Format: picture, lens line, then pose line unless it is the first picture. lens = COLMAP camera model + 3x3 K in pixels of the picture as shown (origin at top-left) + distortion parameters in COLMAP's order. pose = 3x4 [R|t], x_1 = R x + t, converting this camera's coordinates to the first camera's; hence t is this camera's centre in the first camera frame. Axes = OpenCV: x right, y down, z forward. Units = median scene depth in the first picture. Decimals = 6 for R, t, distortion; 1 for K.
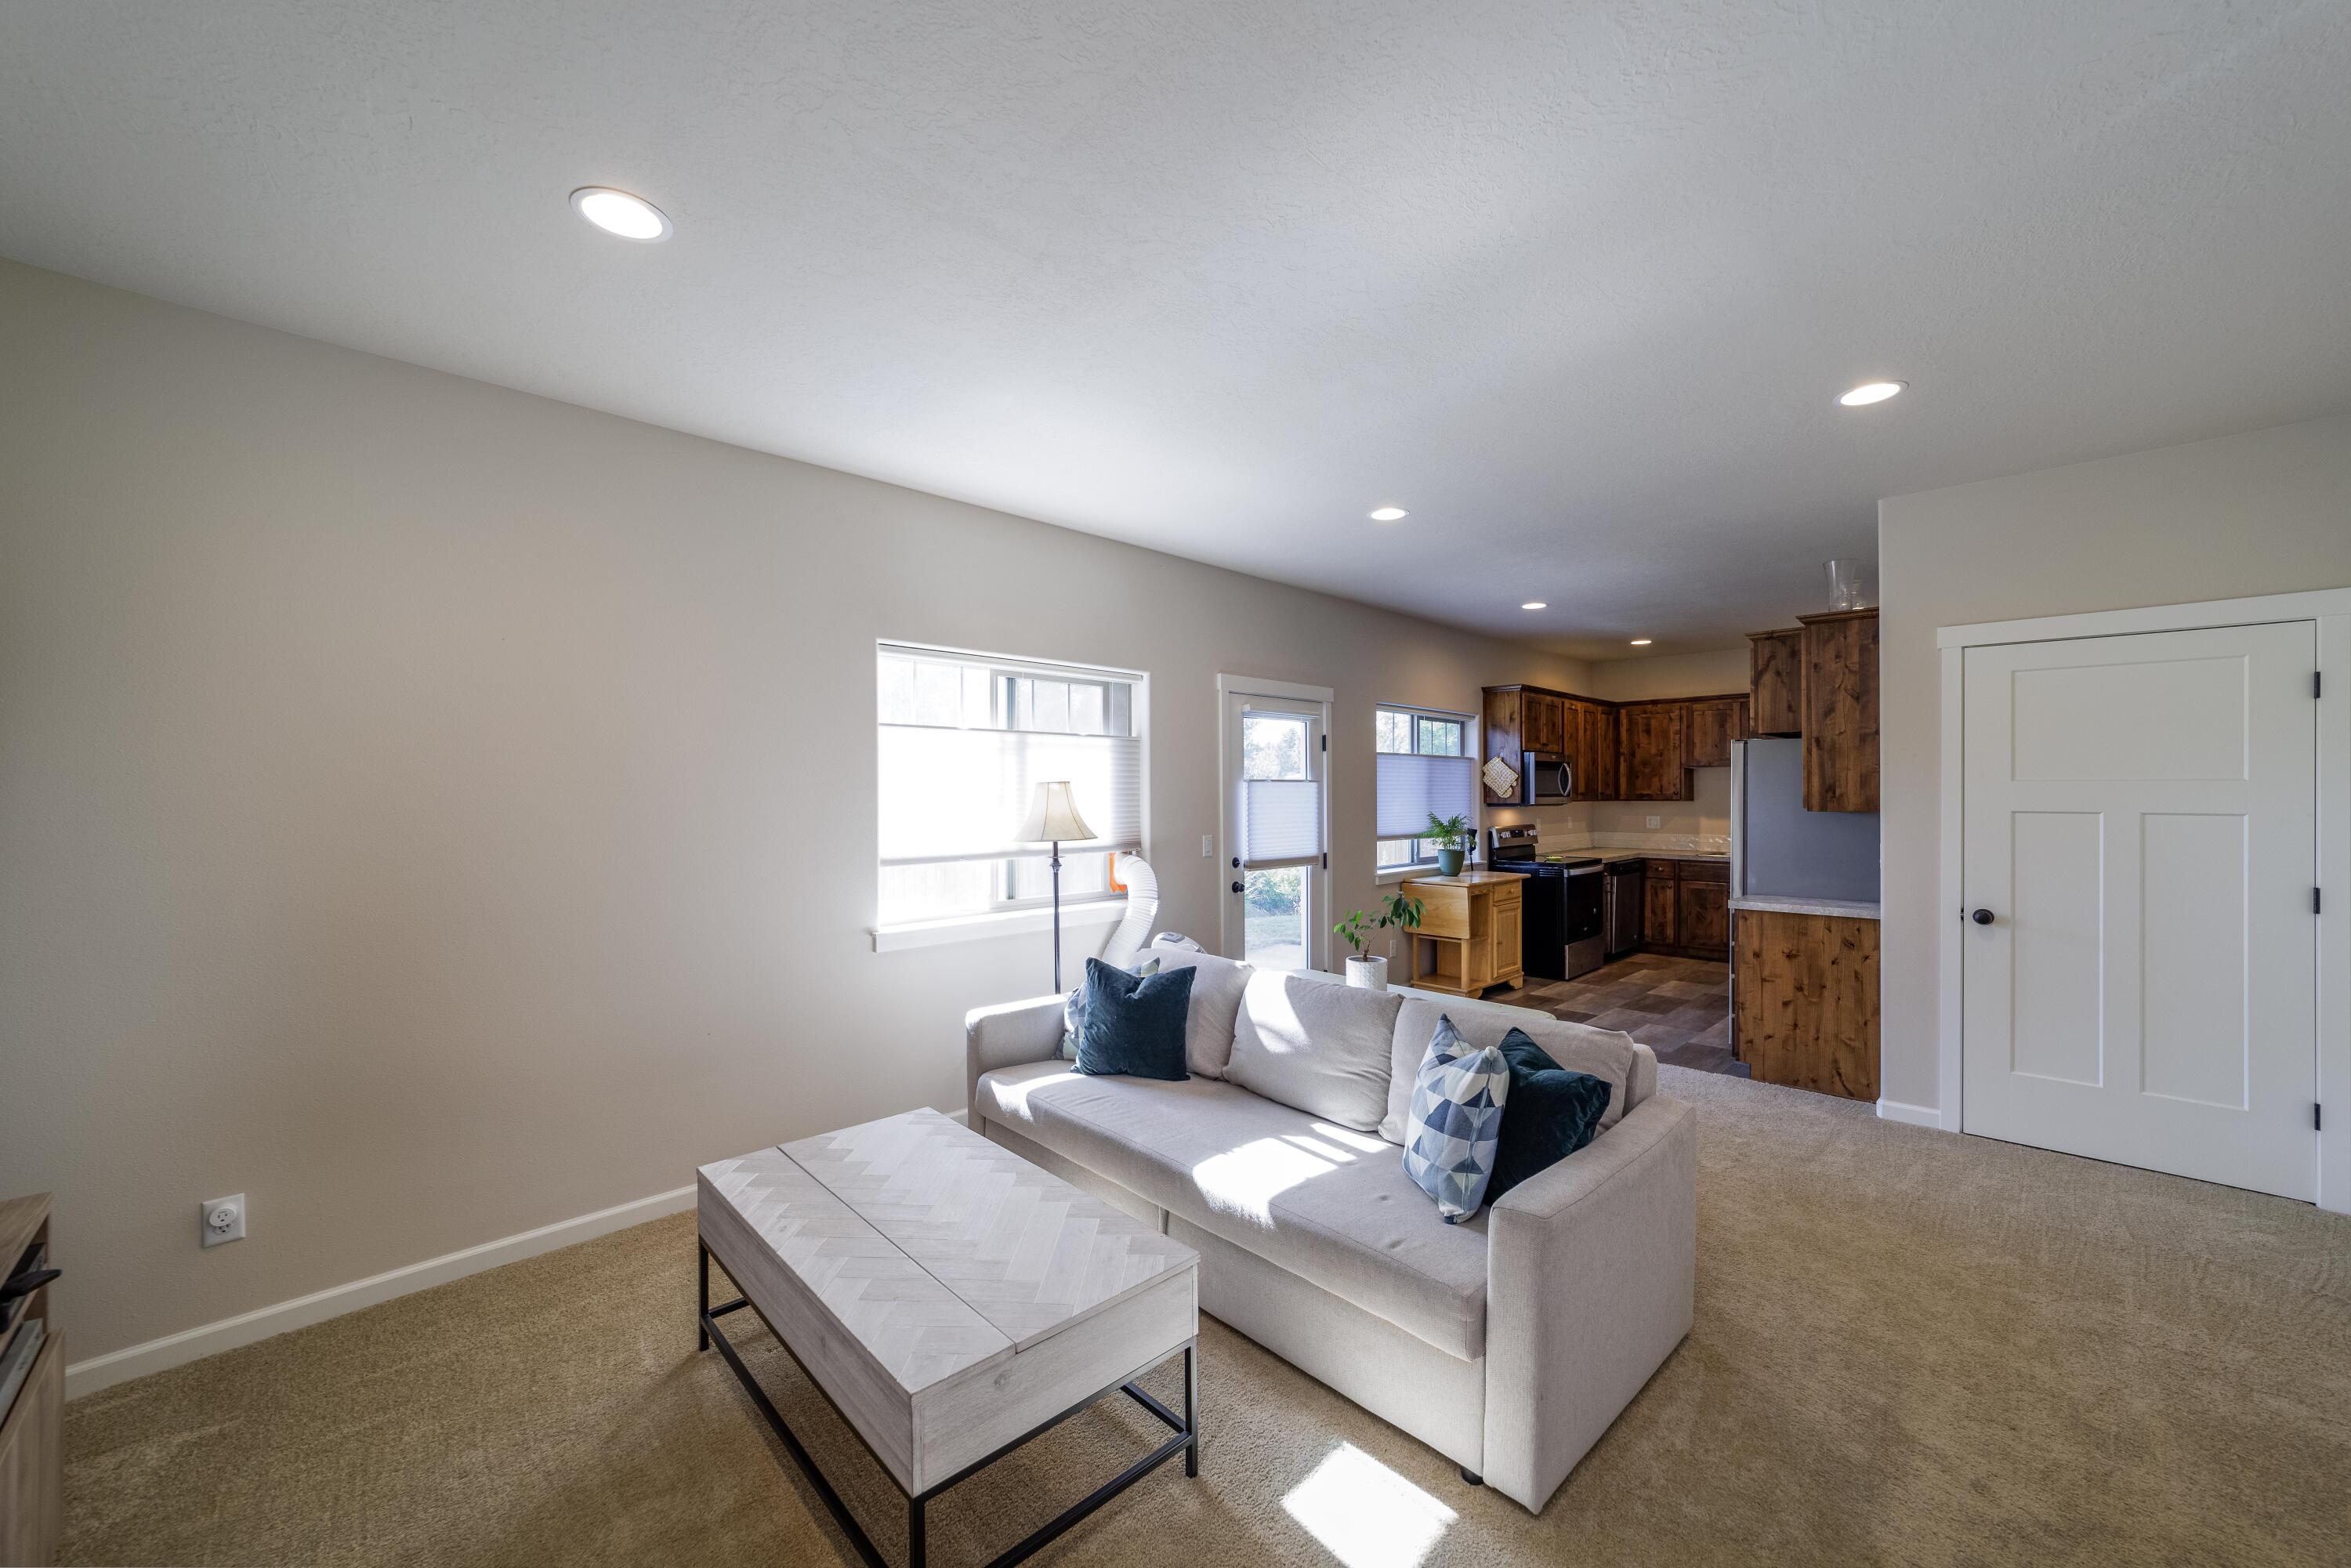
lens RADIAL K [[895.3, 0, 1175.2], [0, 895.3, 795.3], [0, 0, 1]] dist [-0.015438, 0.006197]
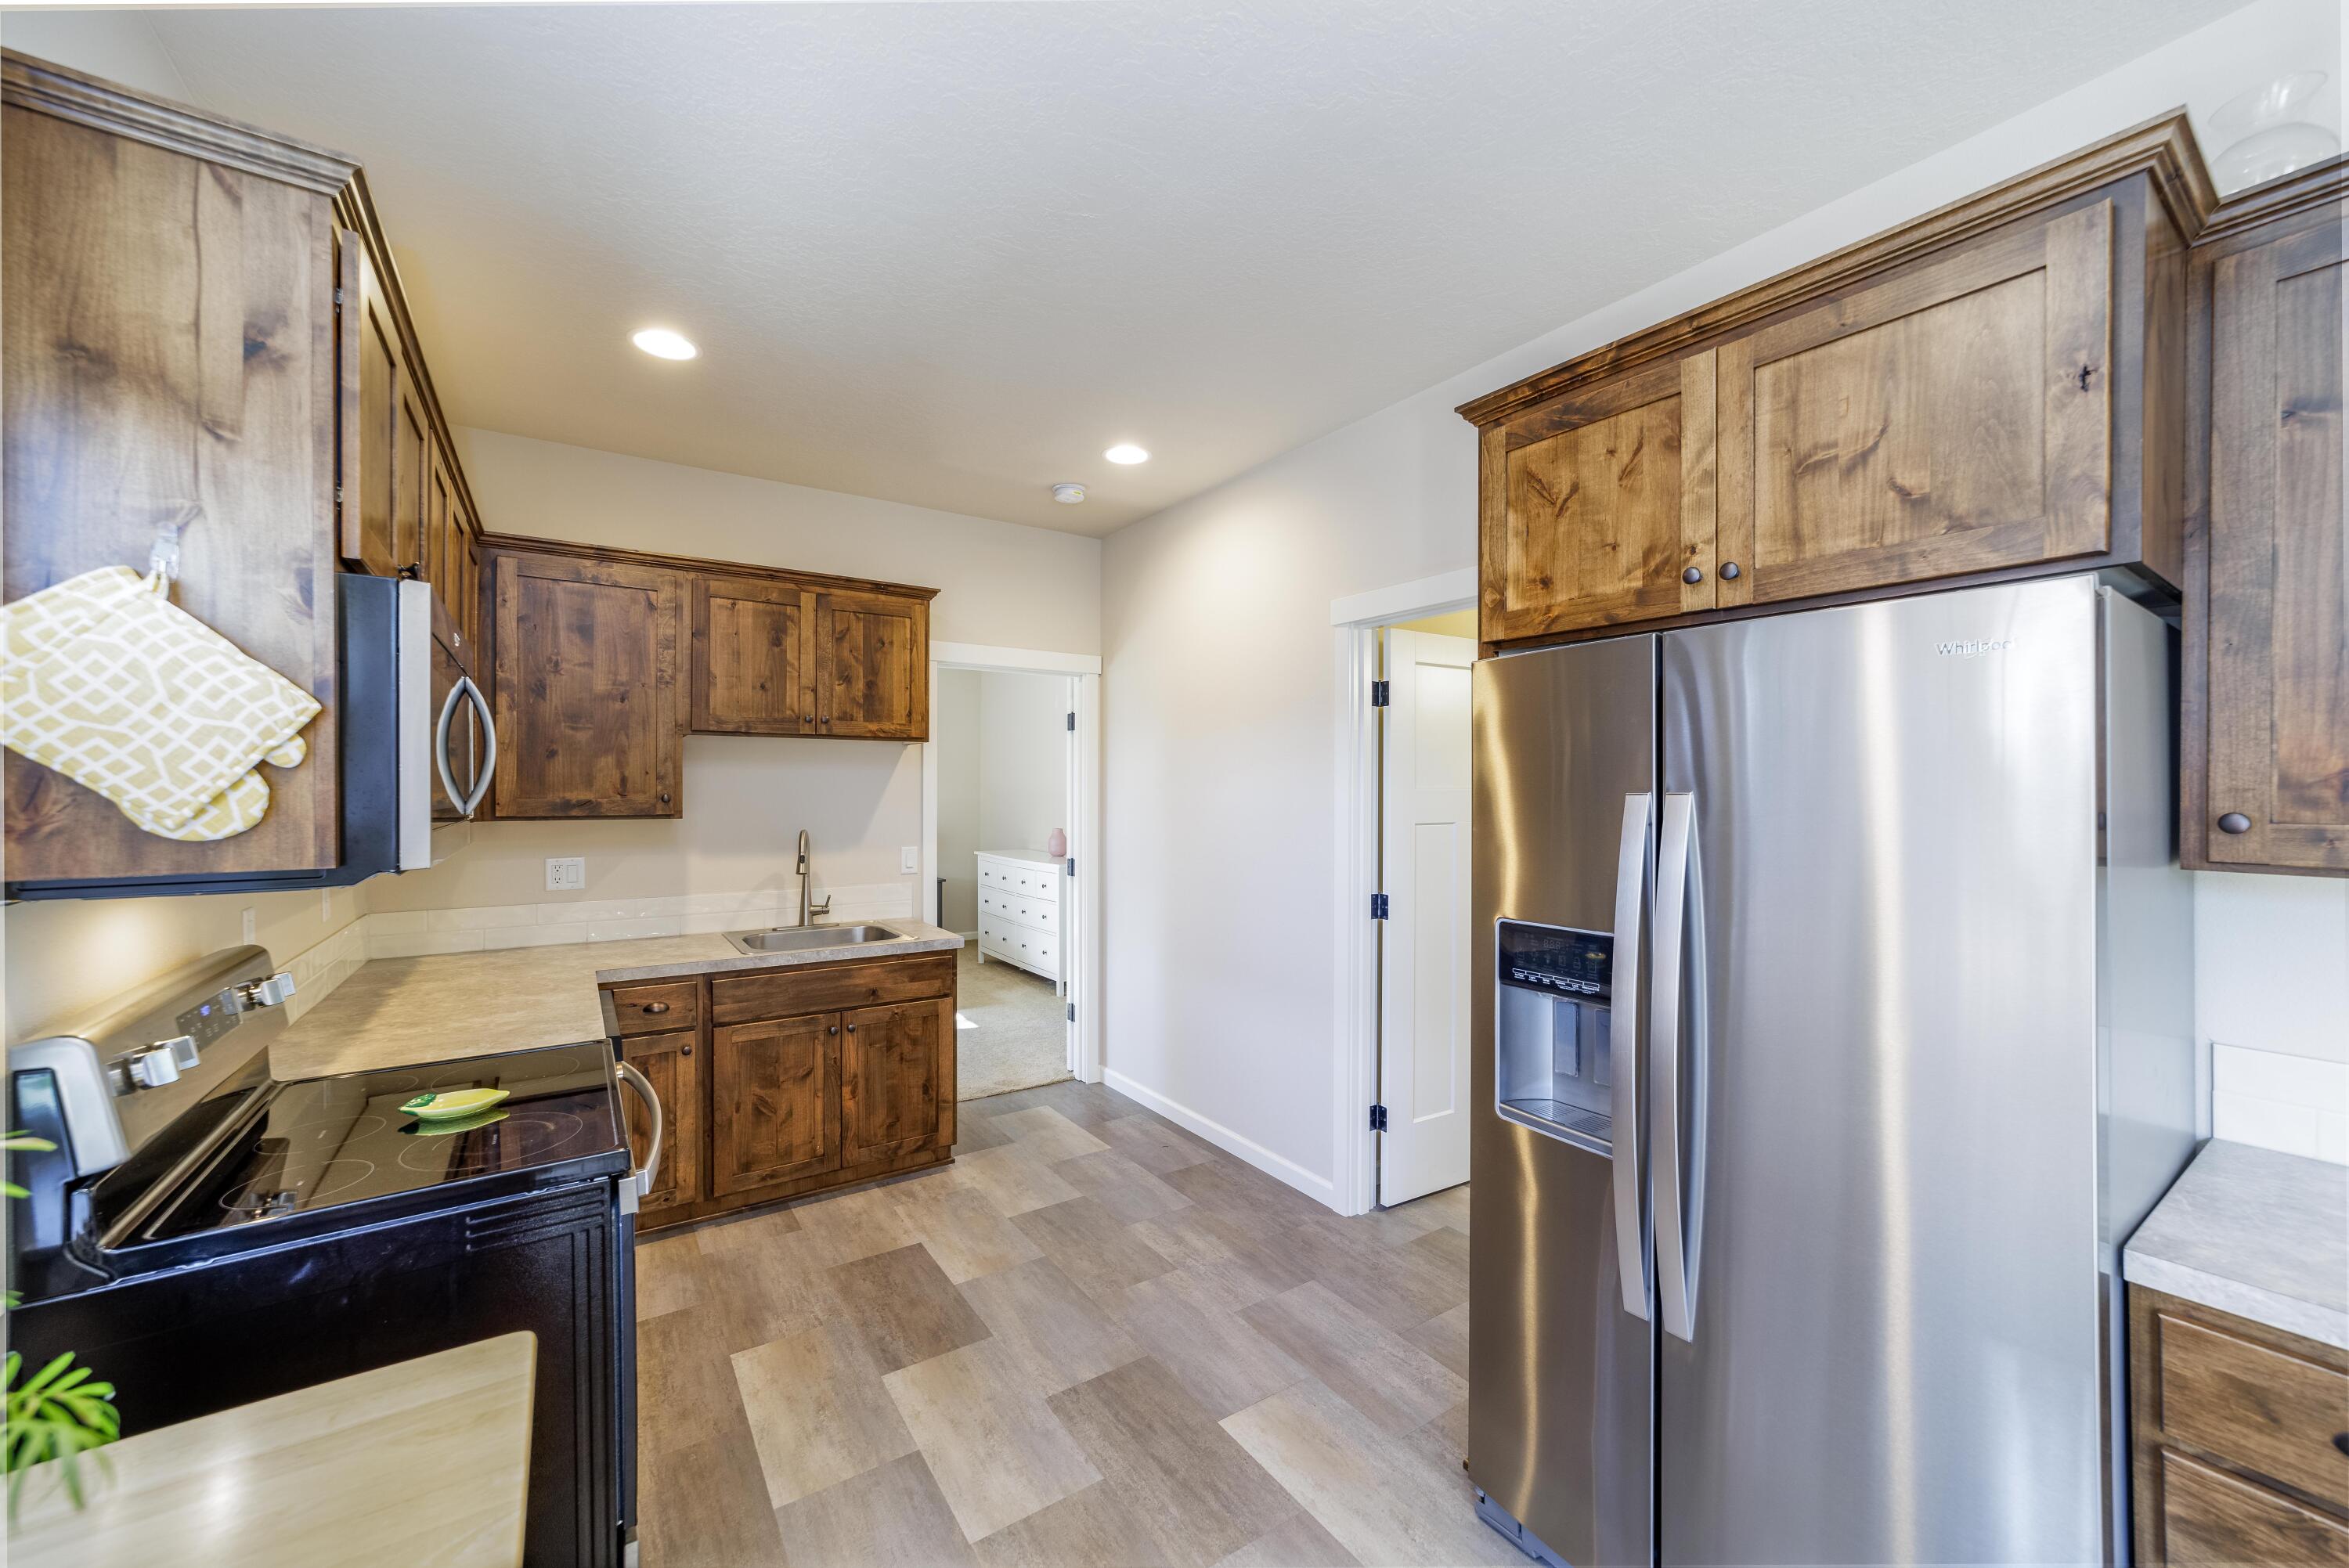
lens RADIAL K [[894.5, 0, 1161.9], [0, 894.5, 794.0], [0, 0, 1]] dist [-0.015438, 0.006197]
pose [[0.193548, -0.002125, 0.981088, 0.250703], [0.001244, 0.999997, 0.001921, -0.005479], [-0.981090, 0.000849, 0.193550, 0.806232]]
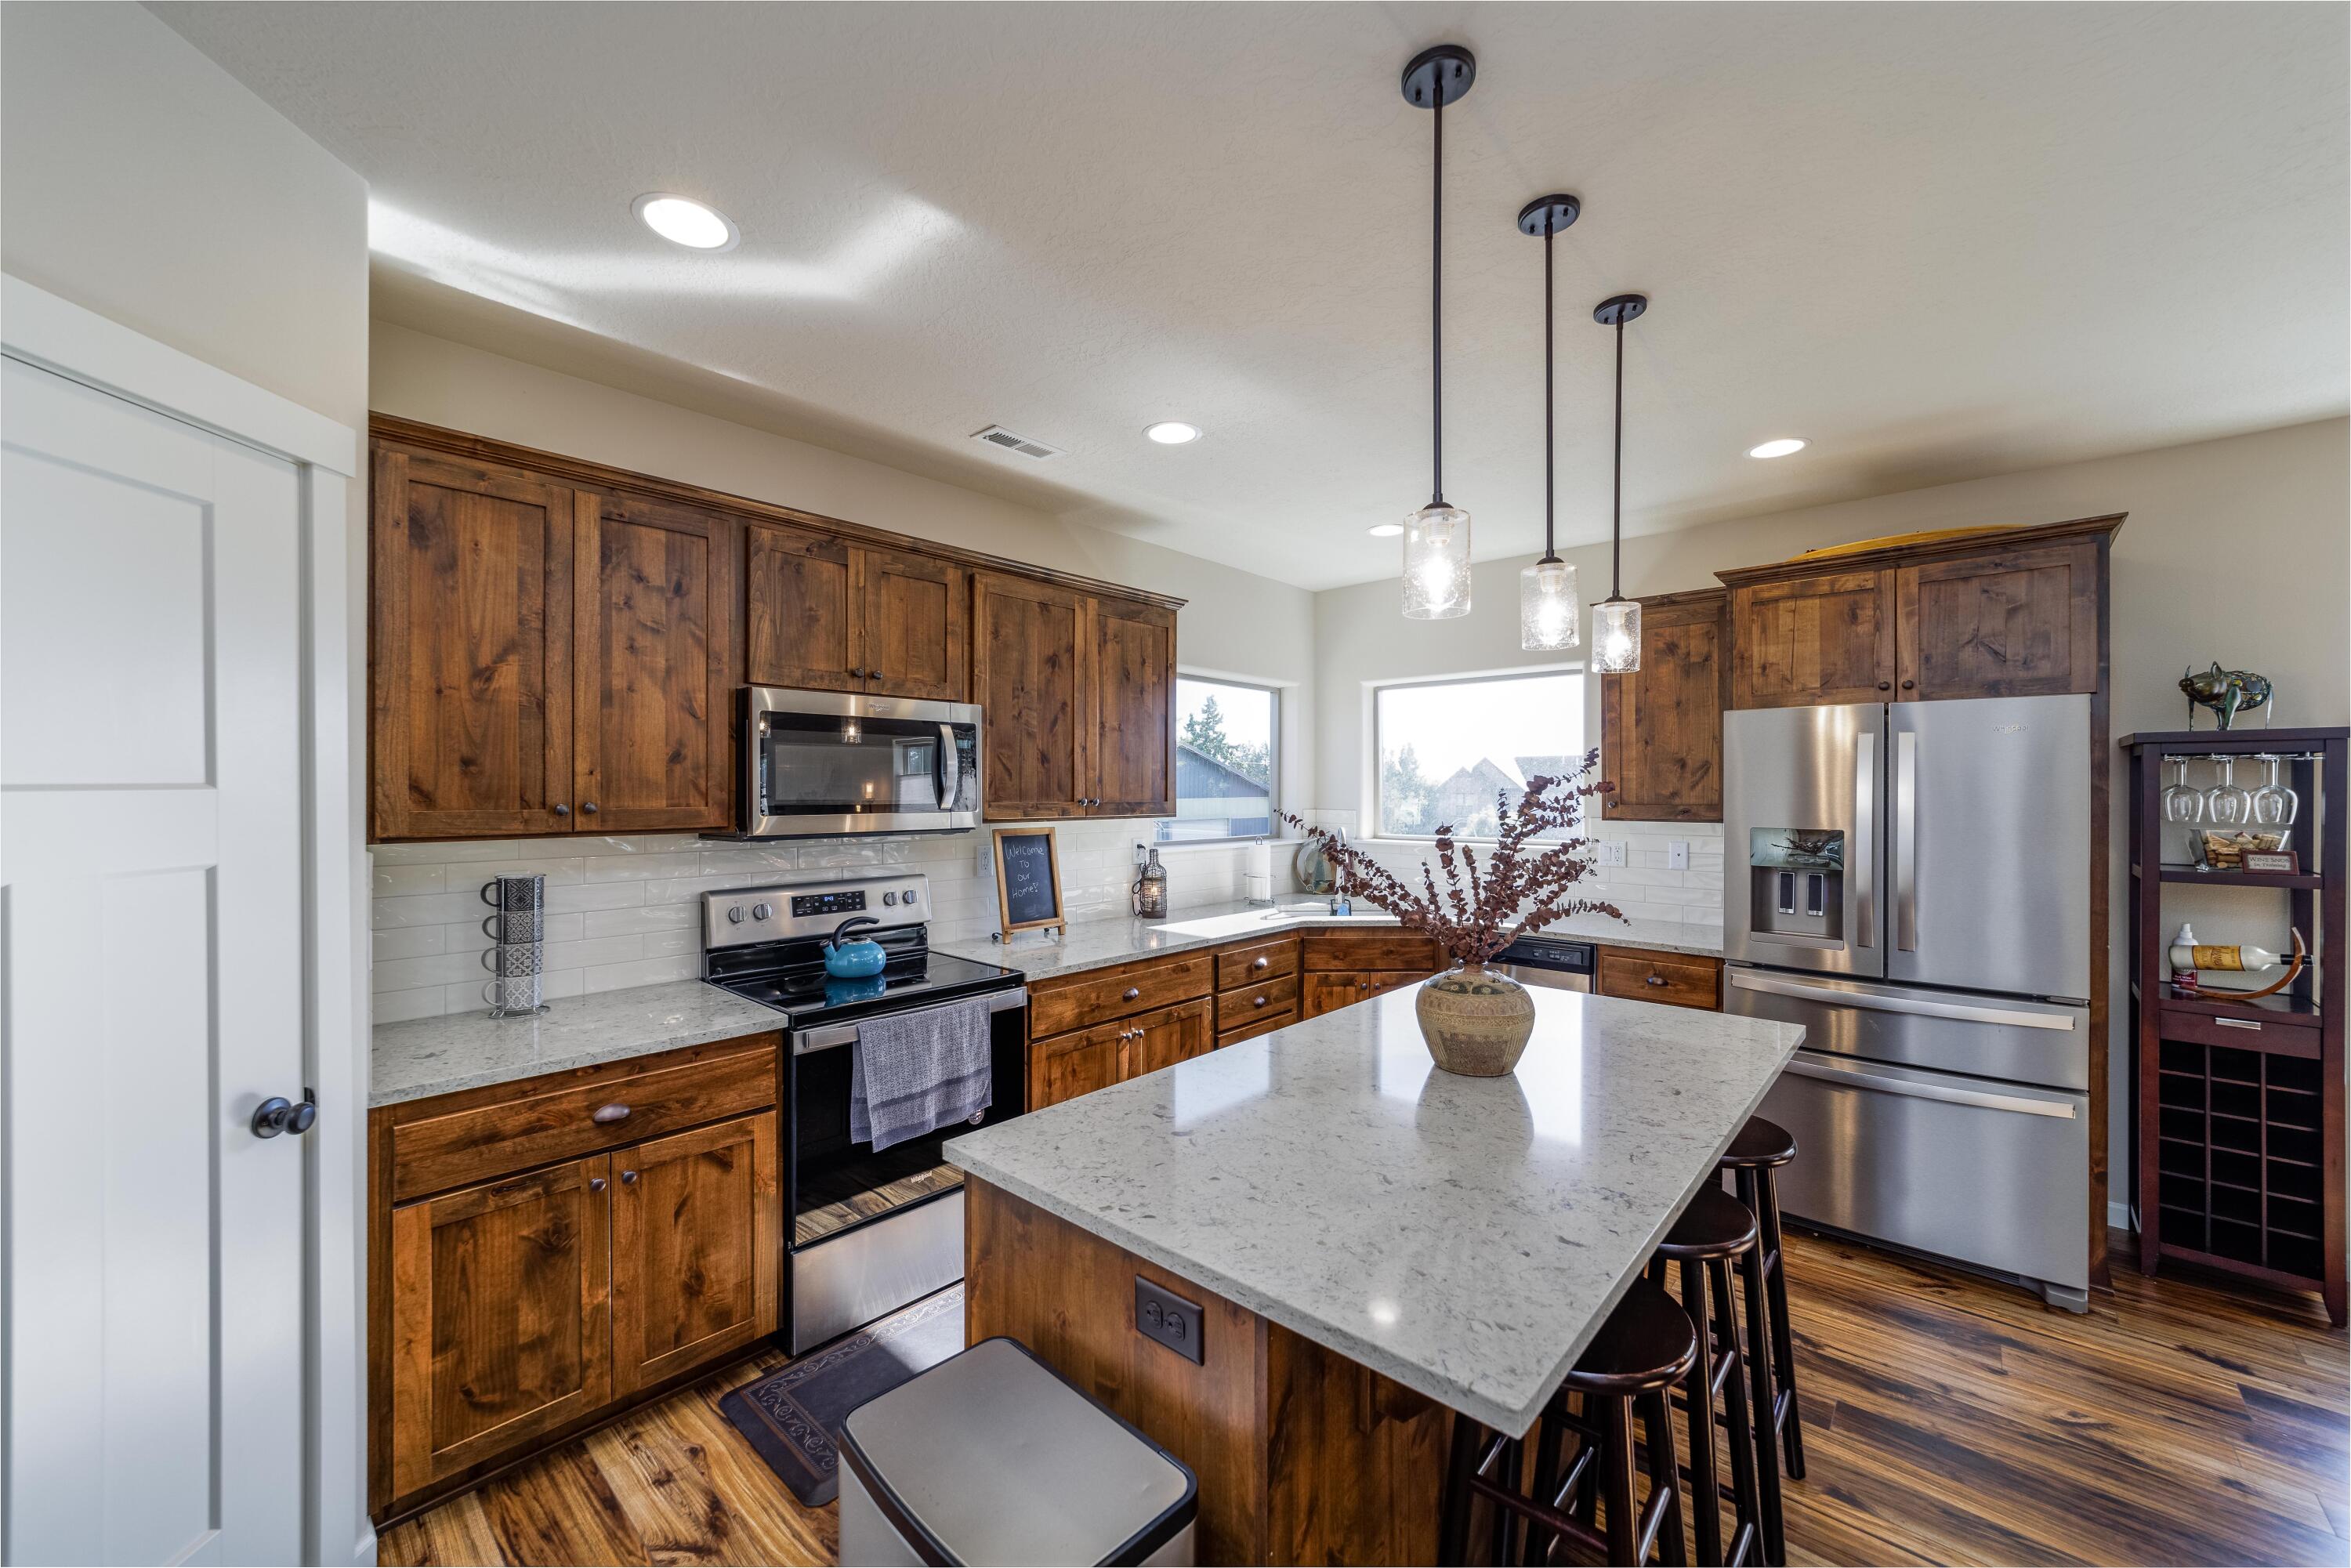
lens RADIAL K [[895.3, 0, 1174.5], [0, 895.3, 785.0], [0, 0, 1]] dist [-0.015438, 0.006197]
pose [[0.998039, 0.004409, 0.062446, 0.533467], [-0.004207, 0.999985, -0.003371, -0.008495], [-0.062460, 0.003102, 0.998043, 0.632081]]
